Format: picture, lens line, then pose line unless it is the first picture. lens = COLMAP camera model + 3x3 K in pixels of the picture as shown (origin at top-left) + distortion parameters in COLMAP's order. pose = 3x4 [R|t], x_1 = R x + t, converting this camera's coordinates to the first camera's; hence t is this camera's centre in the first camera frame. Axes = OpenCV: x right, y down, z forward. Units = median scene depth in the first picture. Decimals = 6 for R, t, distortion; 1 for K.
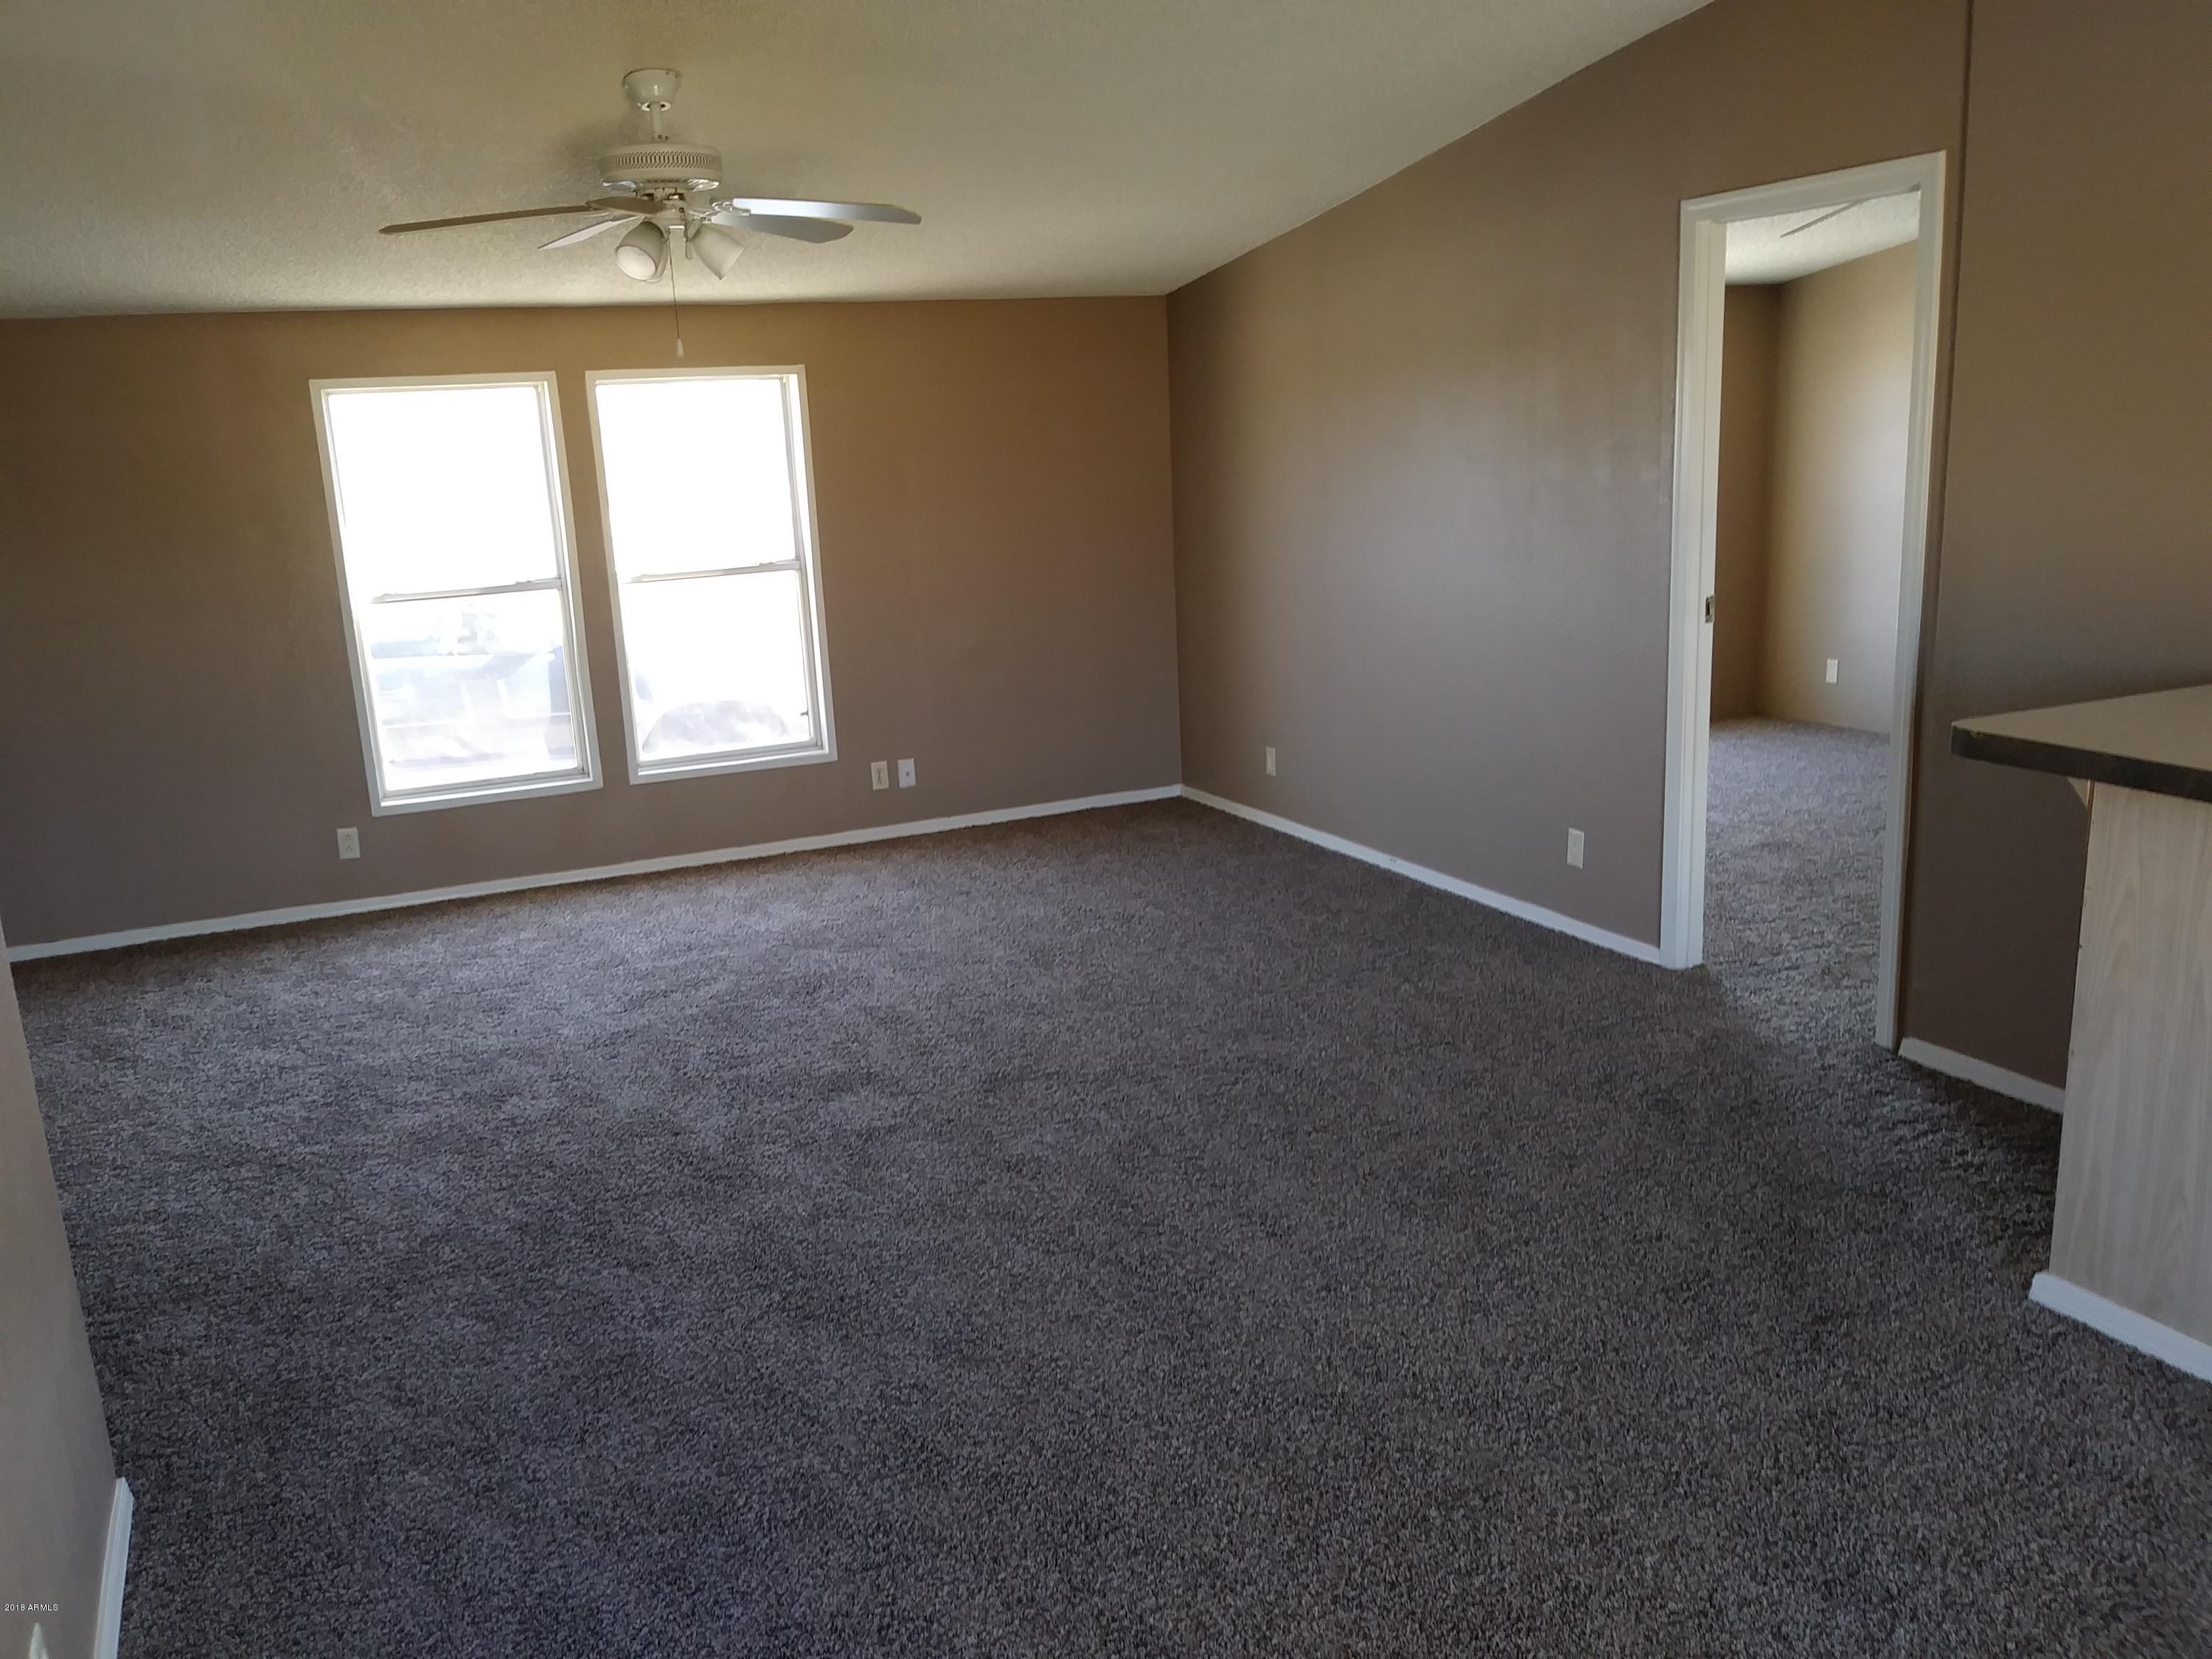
lens RADIAL K [[1809.3, 0, 1106.0], [0, 1809.3, 829.5], [0, 0, 1]] dist [0.028965, -0.015535]
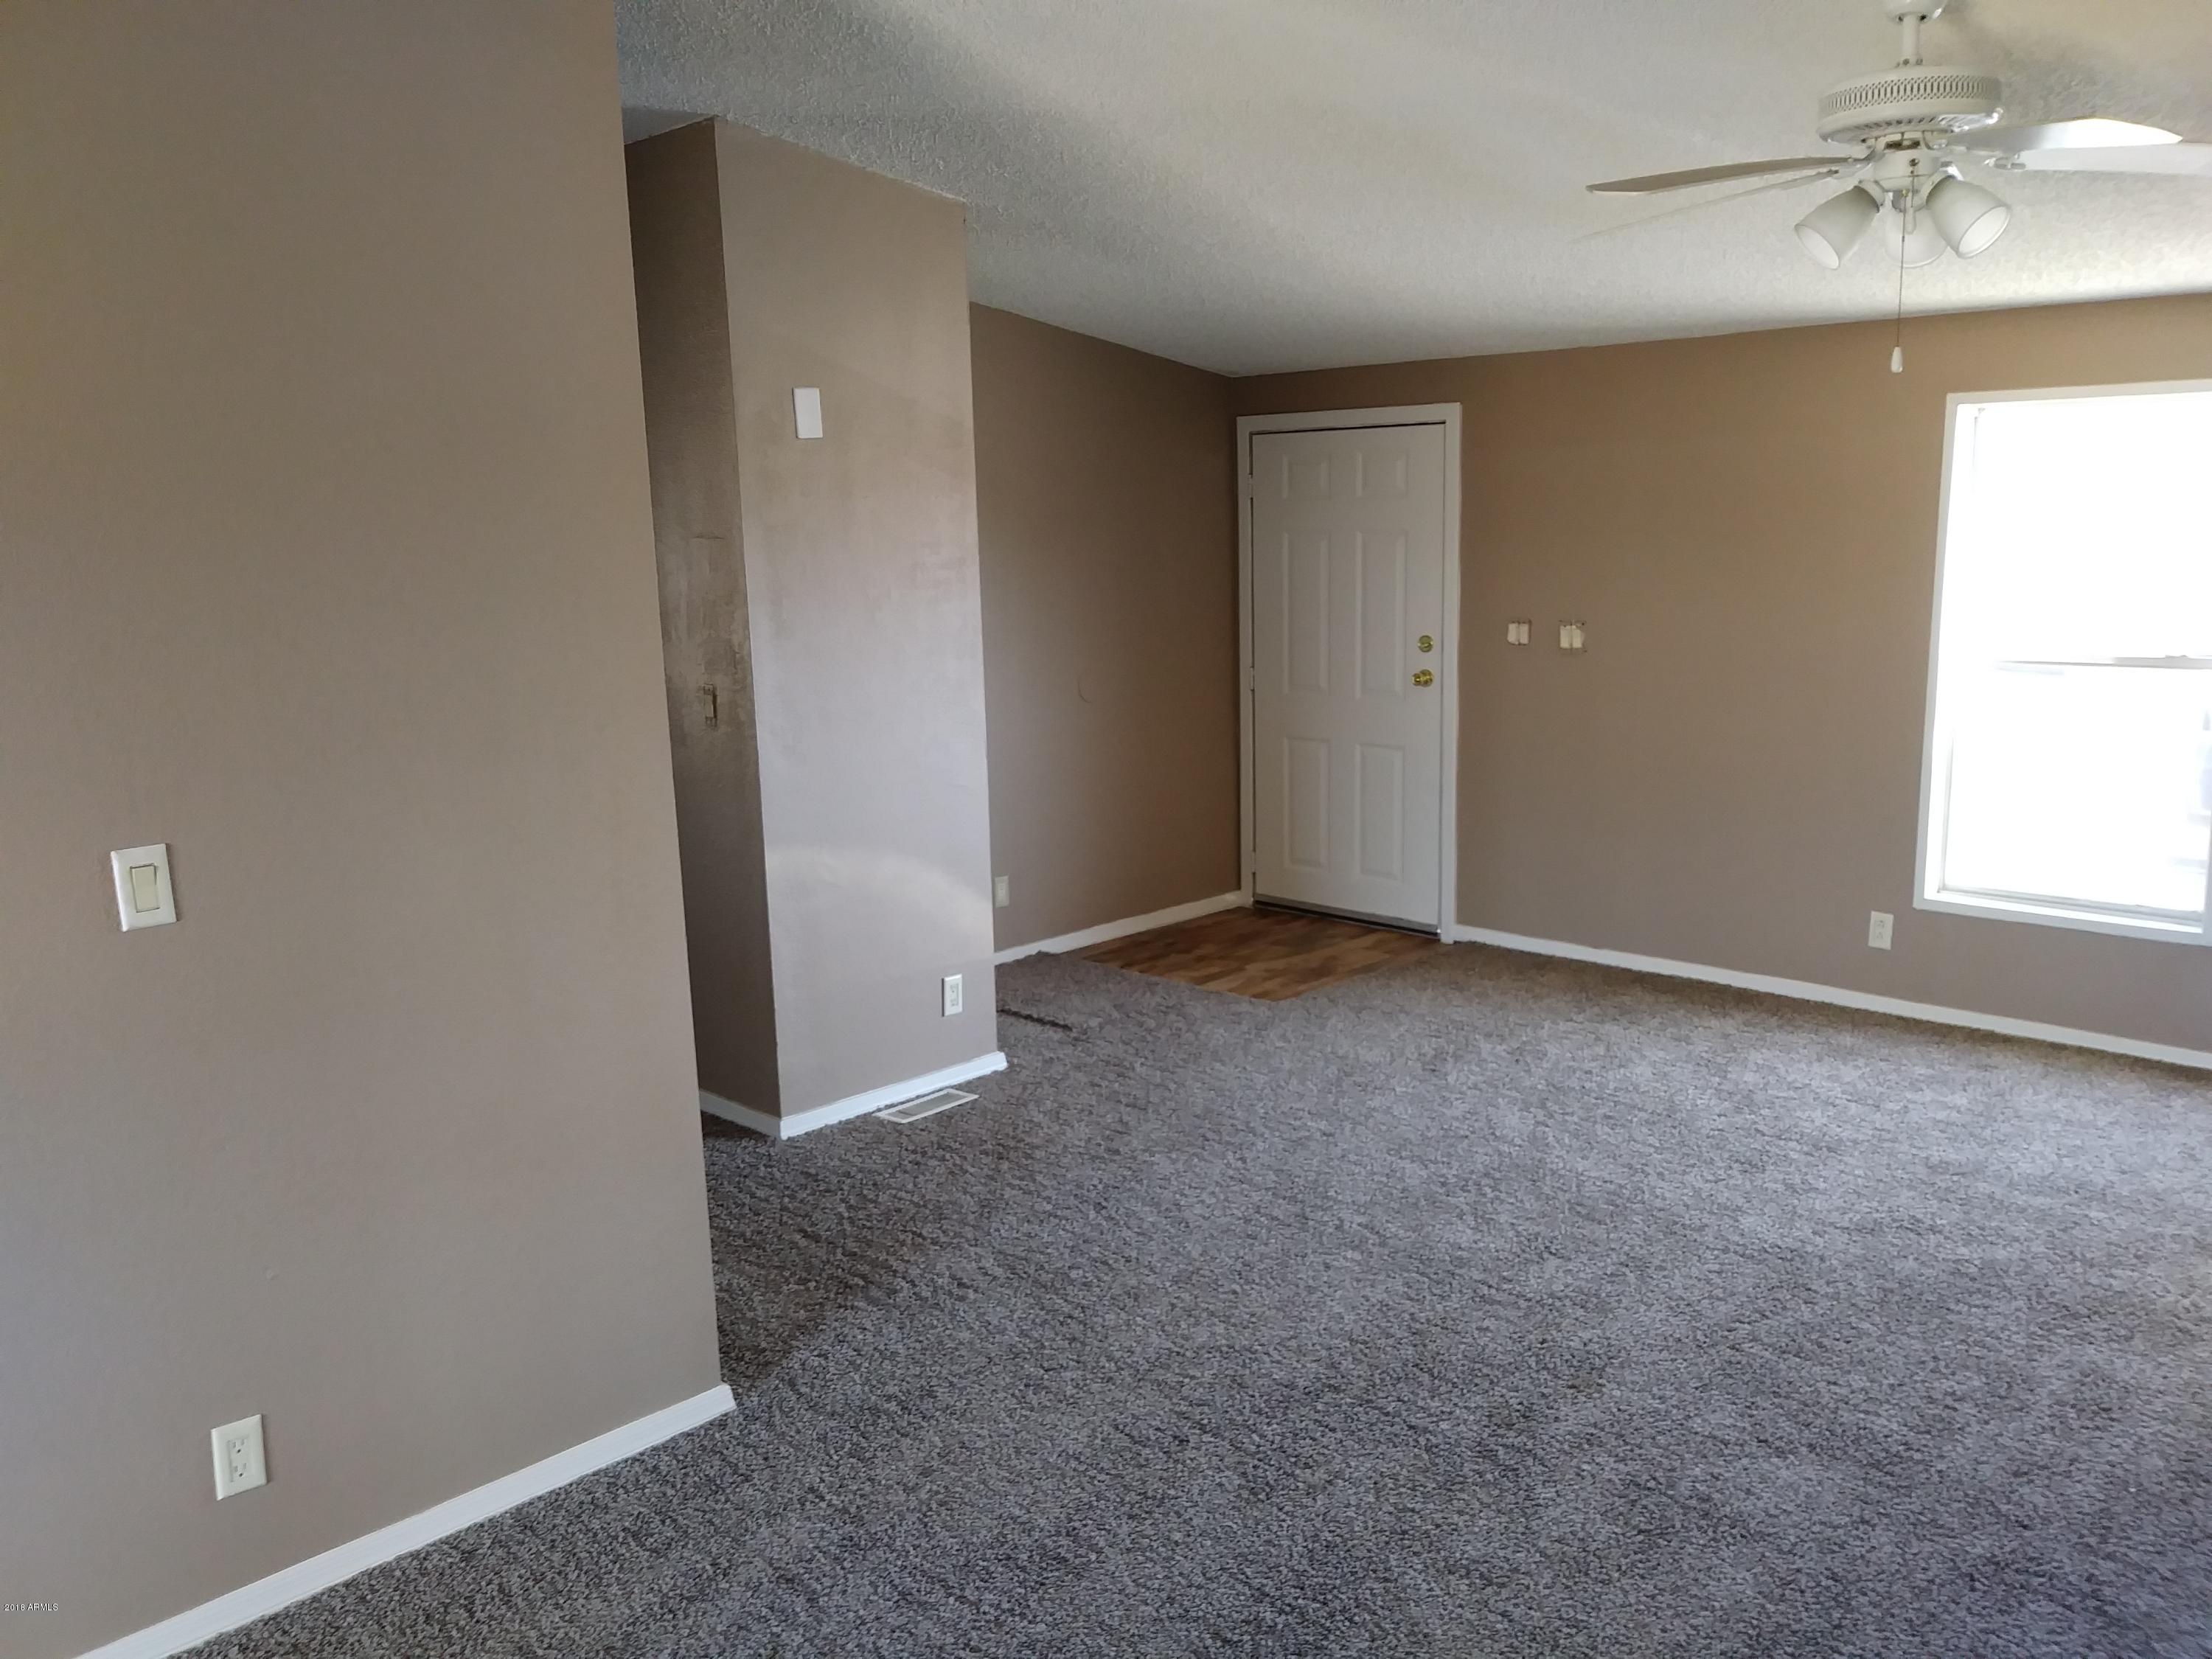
lens RADIAL K [[1809.3, 0, 1106.0], [0, 1809.3, 829.5], [0, 0, 1]] dist [0.028965, -0.015535]
pose [[0.366151, 0.204708, -0.907760, 0.277862], [-0.199925, 0.970029, 0.138110, -0.104947], [0.908825, 0.130915, 0.396103, 0.387610]]
